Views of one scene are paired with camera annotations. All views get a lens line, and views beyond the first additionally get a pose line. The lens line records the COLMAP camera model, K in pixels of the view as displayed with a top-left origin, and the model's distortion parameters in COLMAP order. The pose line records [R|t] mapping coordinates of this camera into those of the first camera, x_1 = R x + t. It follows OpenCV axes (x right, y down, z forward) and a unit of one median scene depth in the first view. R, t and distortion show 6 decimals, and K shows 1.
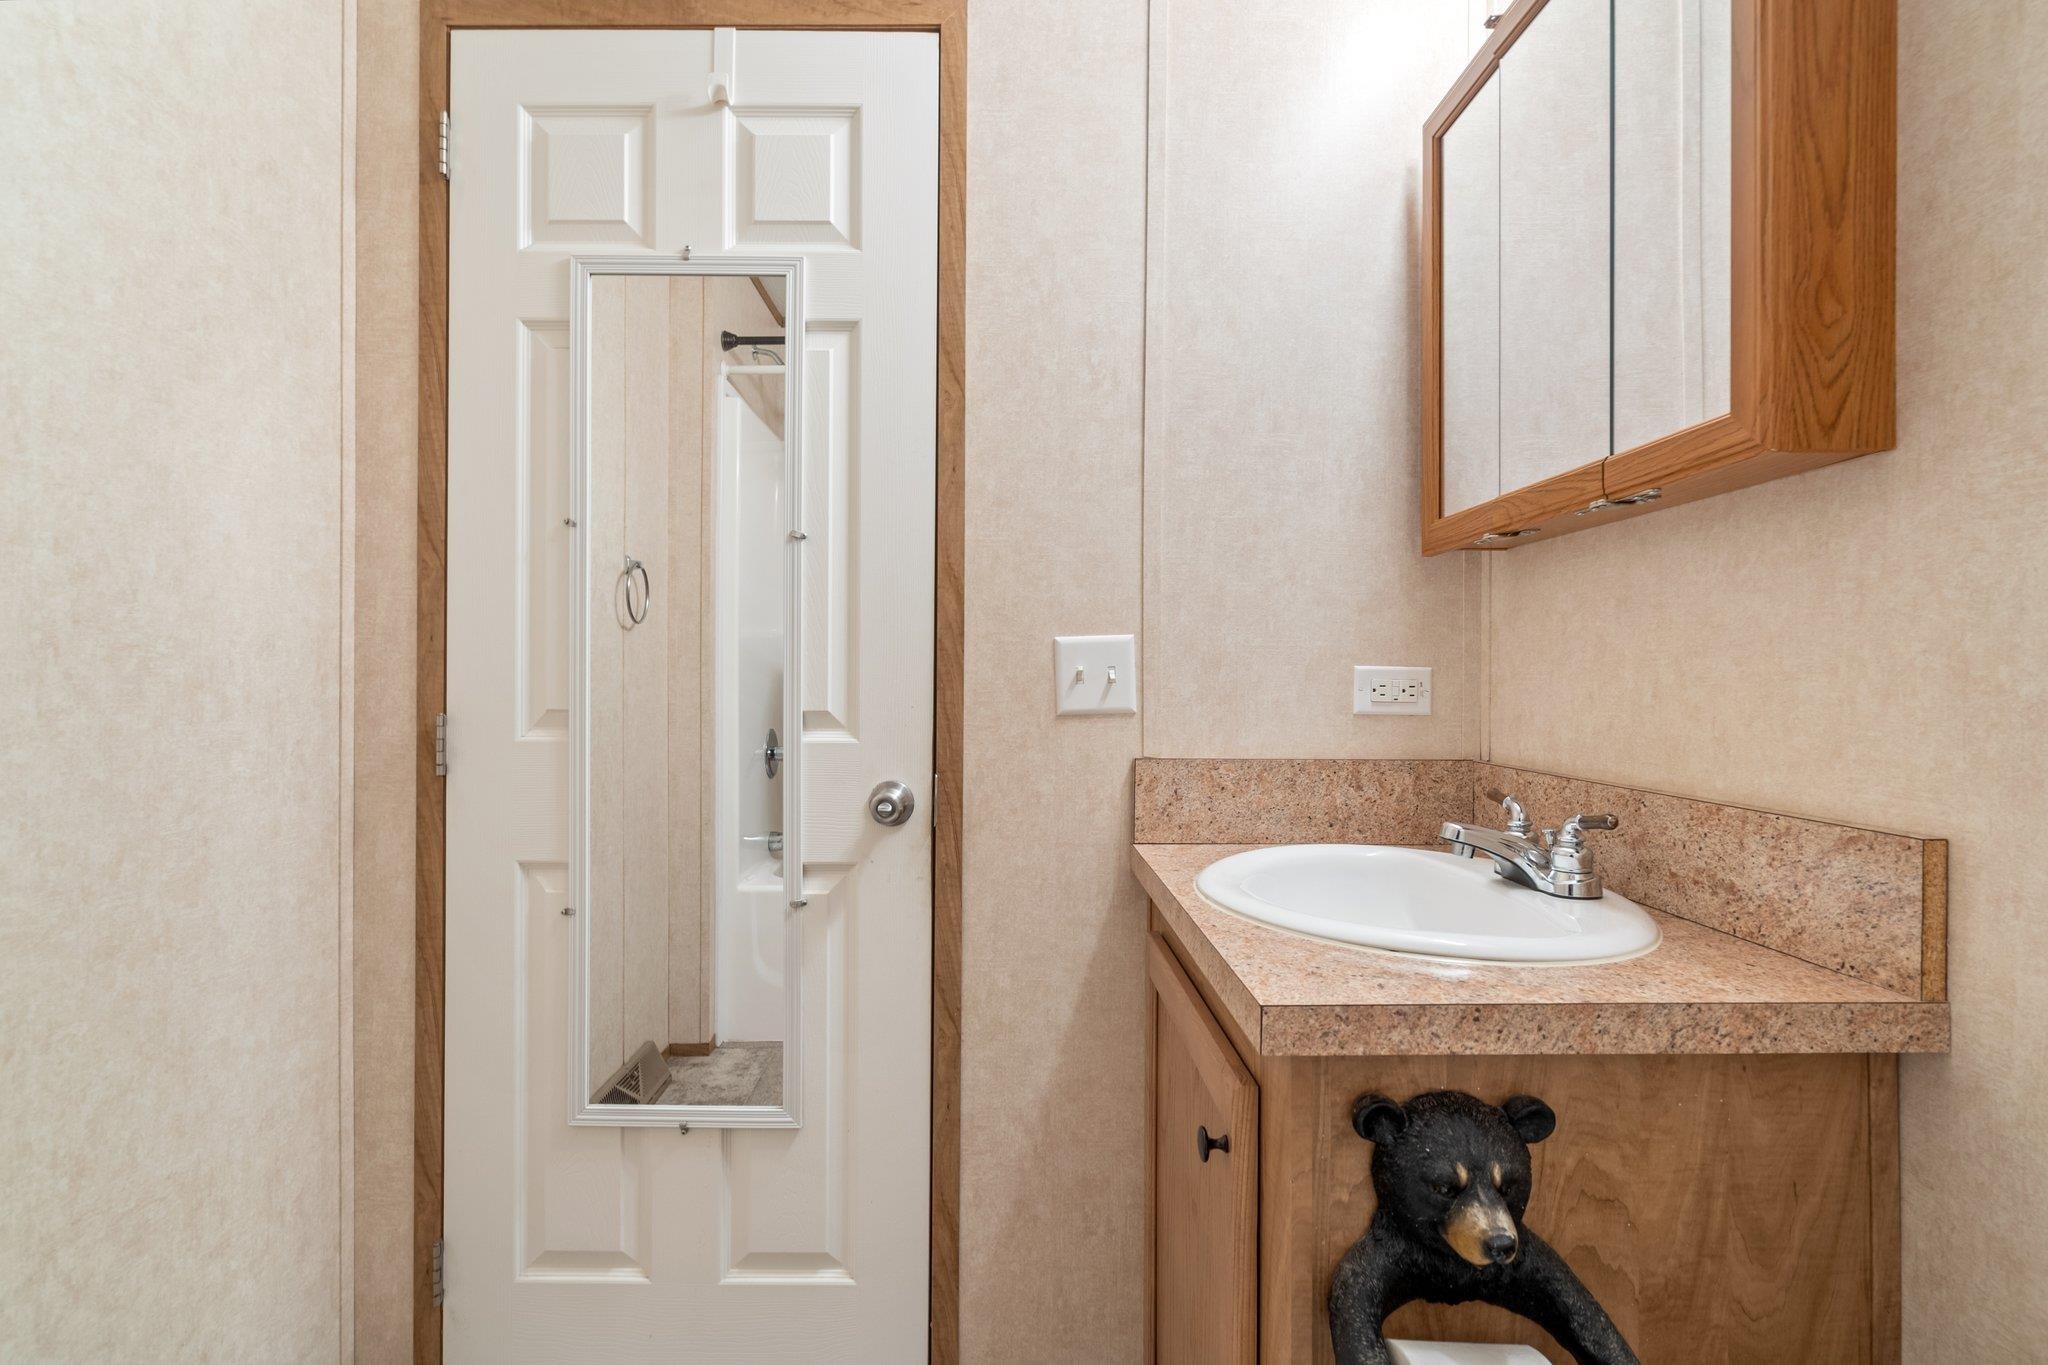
lens RADIAL K [[949.6, 0, 1019.1], [0, 949.6, 657.5], [0, 0, 1]] dist [-0.000471, 0.000608]
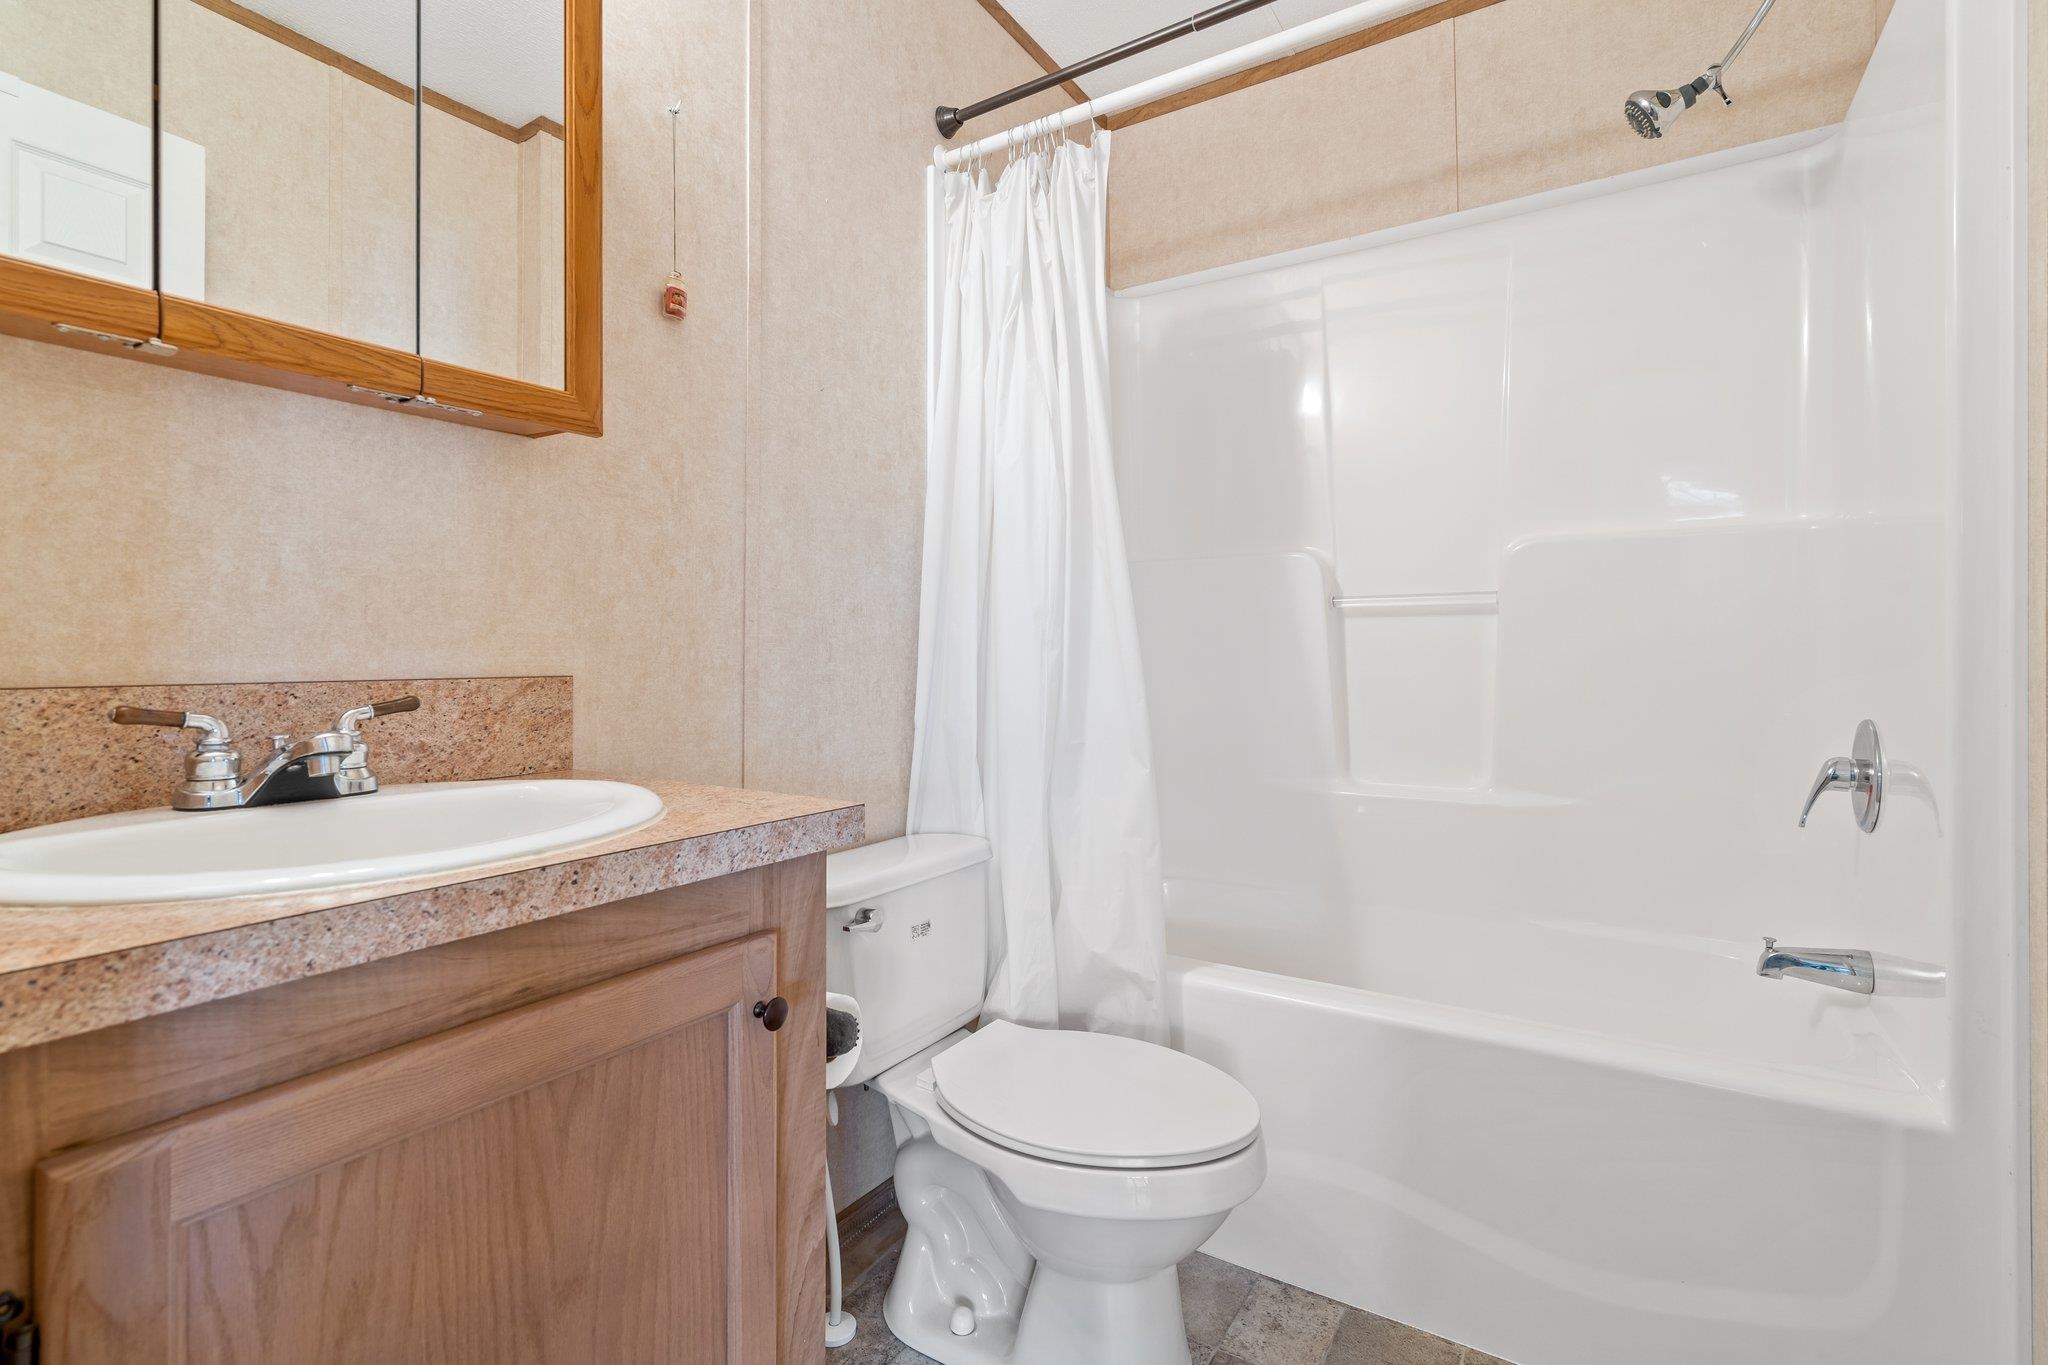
lens RADIAL K [[949.6, 0, 1019.1], [0, 949.6, 657.5], [0, 0, 1]] dist [-0.000471, 0.000608]
pose [[-0.829992, -0.003865, 0.557762, -0.558375], [-0.013153, 0.999834, -0.012645, 0.137348], [-0.557620, -0.017832, -0.829905, 1.610737]]
